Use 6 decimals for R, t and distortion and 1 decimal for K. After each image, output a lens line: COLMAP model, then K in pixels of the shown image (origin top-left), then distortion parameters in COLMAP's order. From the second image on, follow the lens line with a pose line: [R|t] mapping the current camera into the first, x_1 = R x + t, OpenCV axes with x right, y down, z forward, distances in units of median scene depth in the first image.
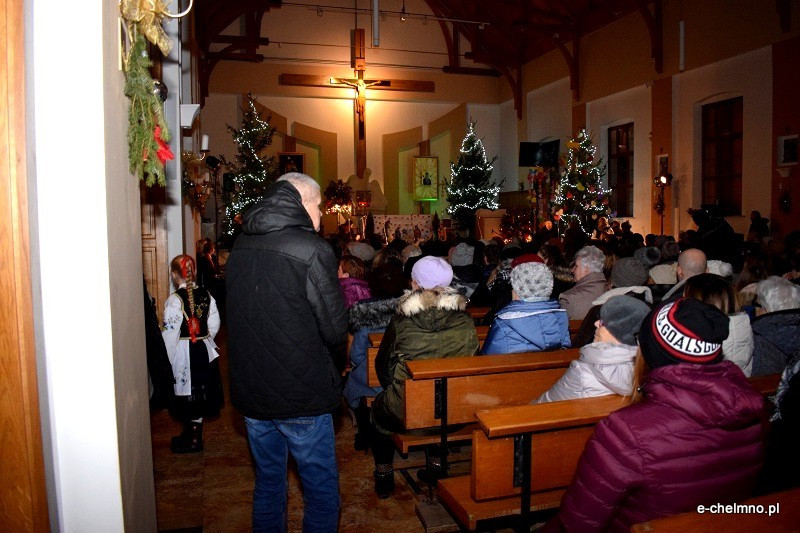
lens RADIAL K [[628.4, 0, 396.5], [0, 628.4, 266.4], [0, 0, 1]] dist [-0.092888, 0.001712]
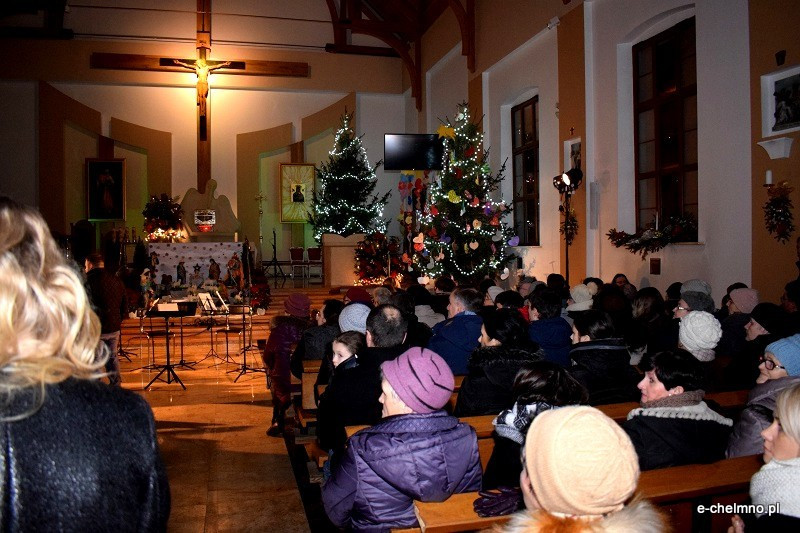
lens RADIAL K [[628.4, 0, 401.8], [0, 628.4, 265.9], [0, 0, 1]] dist [-0.092888, 0.001712]
pose [[0.999812, 0.000694, -0.019385, 0.196287], [-0.001529, 0.999069, -0.043113, -0.024513], [0.019337, 0.043134, 0.998882, 0.287029]]
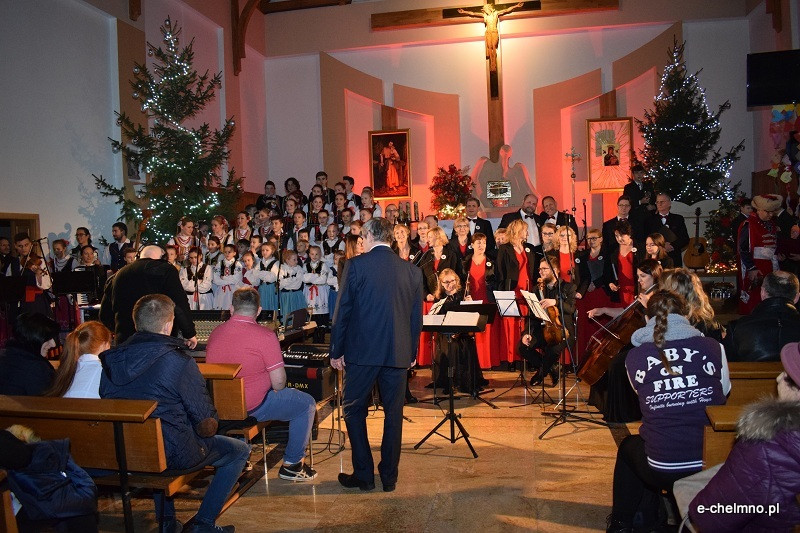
lens RADIAL K [[628.4, 0, 400.2], [0, 628.4, 261.3], [0, 0, 1]] dist [-0.092888, 0.001712]
pose [[0.888511, -0.002274, -0.458849, 0.149089], [-0.006126, 0.999840, -0.016818, -0.030404], [0.458814, 0.017754, 0.888355, 0.413135]]
